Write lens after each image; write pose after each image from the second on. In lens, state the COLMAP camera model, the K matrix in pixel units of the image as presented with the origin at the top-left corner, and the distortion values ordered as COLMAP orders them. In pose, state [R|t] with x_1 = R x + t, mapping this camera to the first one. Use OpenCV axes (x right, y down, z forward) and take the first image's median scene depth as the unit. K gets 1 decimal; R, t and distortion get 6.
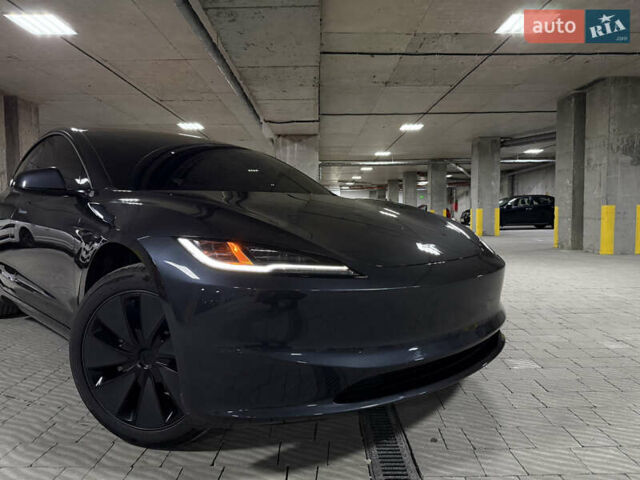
lens RADIAL K [[749.4, 0, 320.0], [0, 749.4, 240.0], [0, 0, 1]] dist [0.089678, -0.179813]
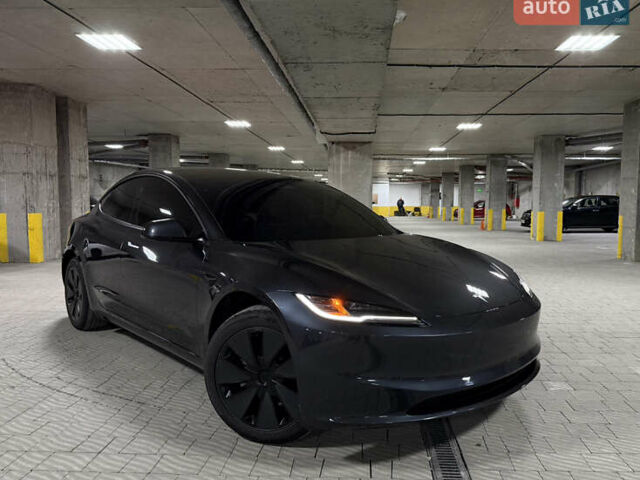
lens RADIAL K [[902.8, 0, 320.0], [0, 902.8, 240.0], [0, 0, 1]] dist [0.110382, -0.082906]
pose [[0.999046, 0.016783, -0.040326, -0.027831], [-0.015777, 0.999560, 0.025125, -0.052814], [0.040730, -0.024465, 0.998871, -0.243591]]
